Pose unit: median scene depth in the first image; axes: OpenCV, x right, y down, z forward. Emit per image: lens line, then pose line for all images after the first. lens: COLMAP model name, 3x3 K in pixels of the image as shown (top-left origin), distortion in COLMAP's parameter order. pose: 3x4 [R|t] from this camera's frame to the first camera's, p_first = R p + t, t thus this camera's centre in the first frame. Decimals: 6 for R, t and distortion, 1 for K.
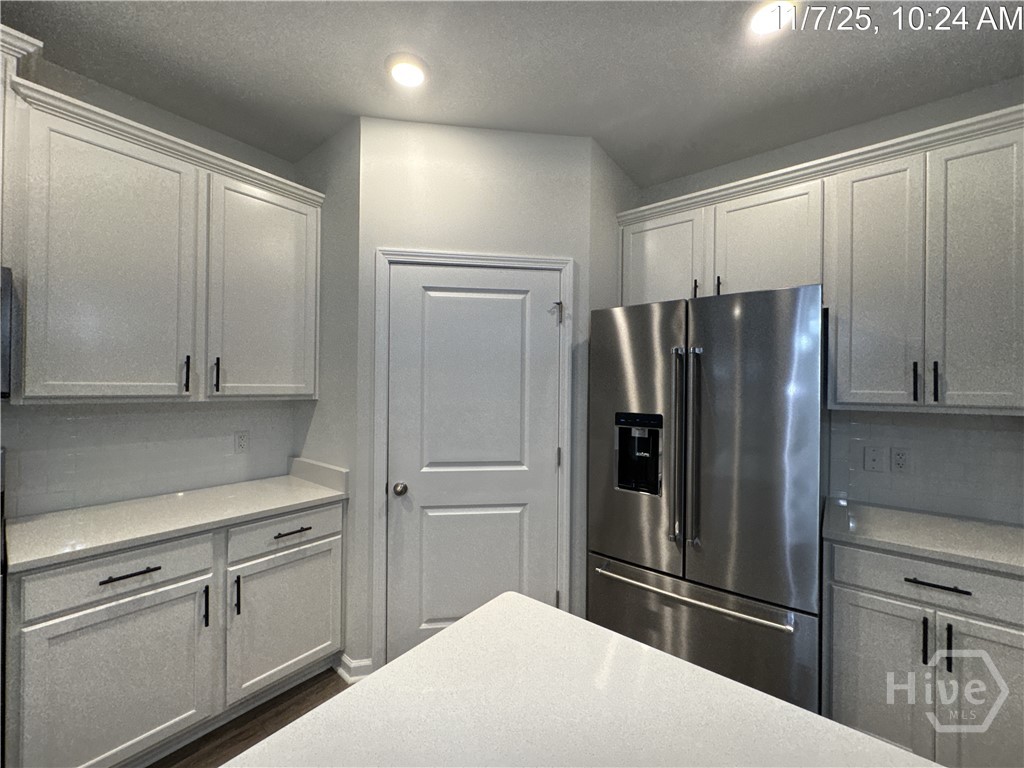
lens RADIAL K [[408.8, 0, 512.6], [0, 408.8, 385.1], [0, 0, 1]] dist [-0.001682, 0.000069]
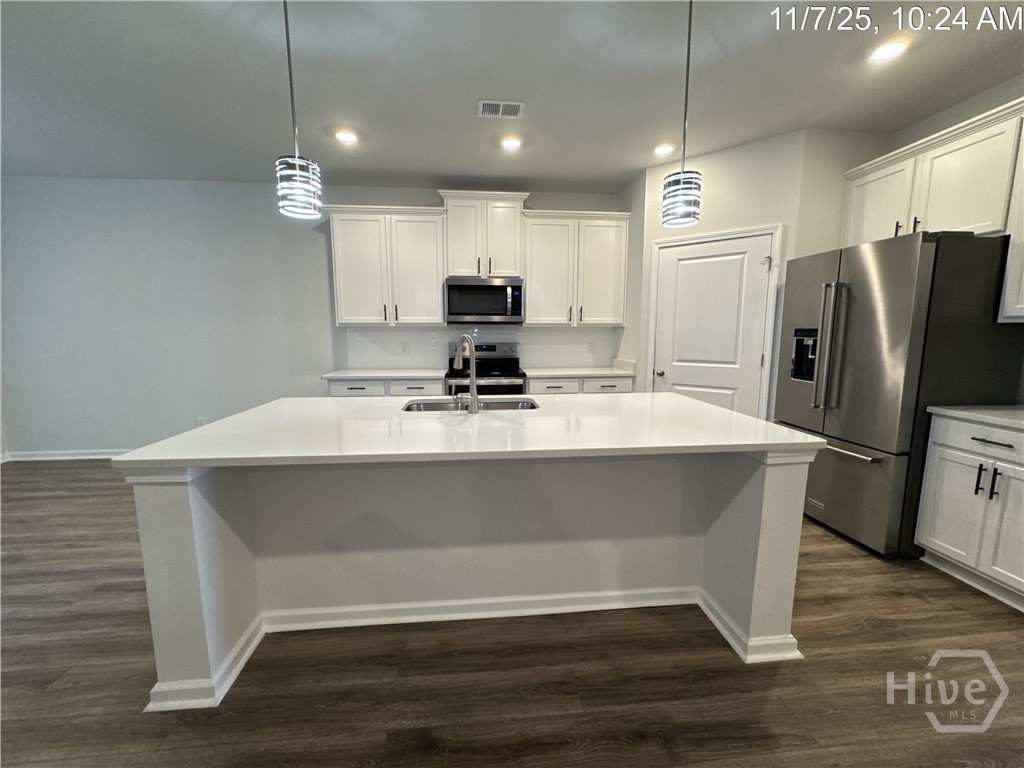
lens RADIAL K [[408.8, 0, 511.8], [0, 408.8, 386.5], [0, 0, 1]] dist [-0.001682, 0.000069]
pose [[0.693858, 0.085185, -0.715056, 0.625181], [0.011250, 0.991575, 0.129044, 0.071488], [0.720024, -0.097583, 0.687054, -0.818436]]
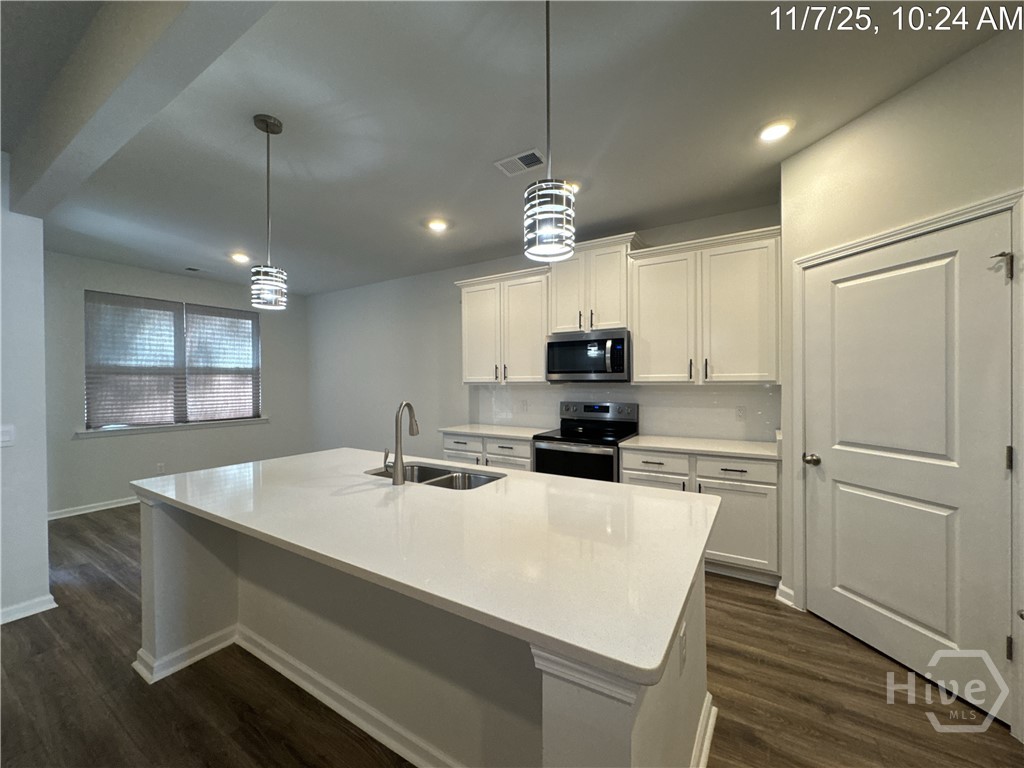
lens RADIAL K [[408.8, 0, 512.6], [0, 408.8, 386.6], [0, 0, 1]] dist [-0.001682, 0.000069]
pose [[0.111182, -0.000375, -0.993800, 0.834192], [0.010561, 0.999944, 0.000804, 0.036647], [0.993744, -0.010585, 0.111179, 0.013579]]
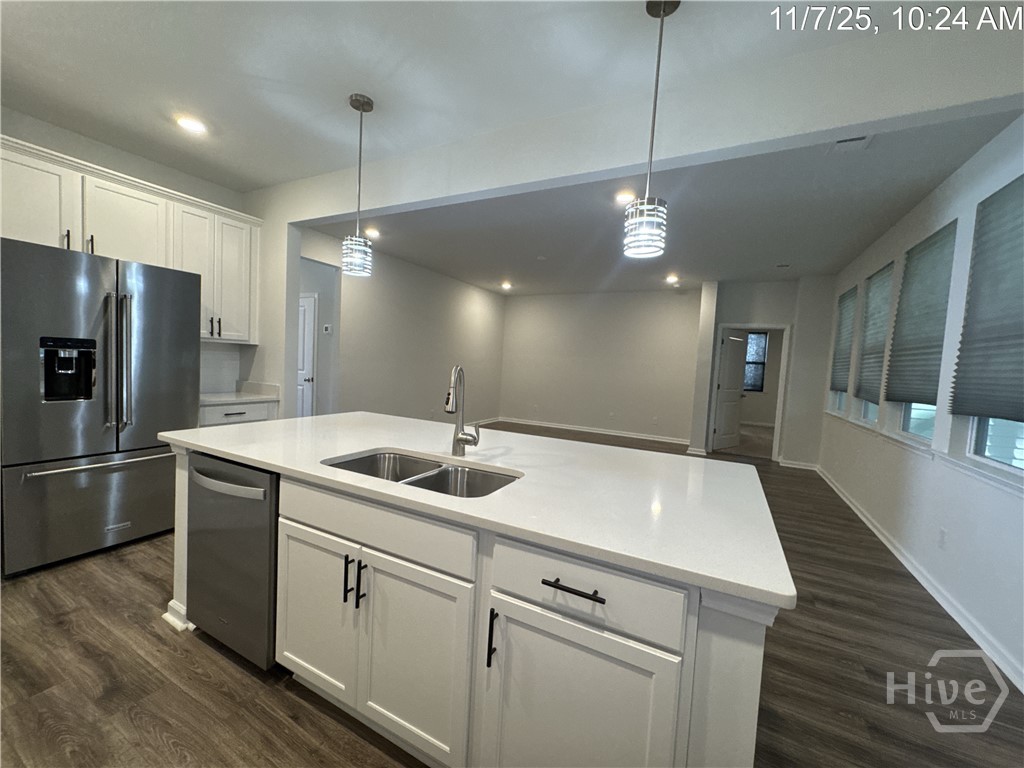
lens RADIAL K [[408.8, 0, 508.3], [0, 408.8, 384.6], [0, 0, 1]] dist [-0.001682, 0.000069]
pose [[-0.197787, -0.077792, 0.977153, -1.140953], [-0.063396, 0.995774, 0.066443, 0.041603], [-0.978193, -0.048806, -0.201883, -0.063615]]
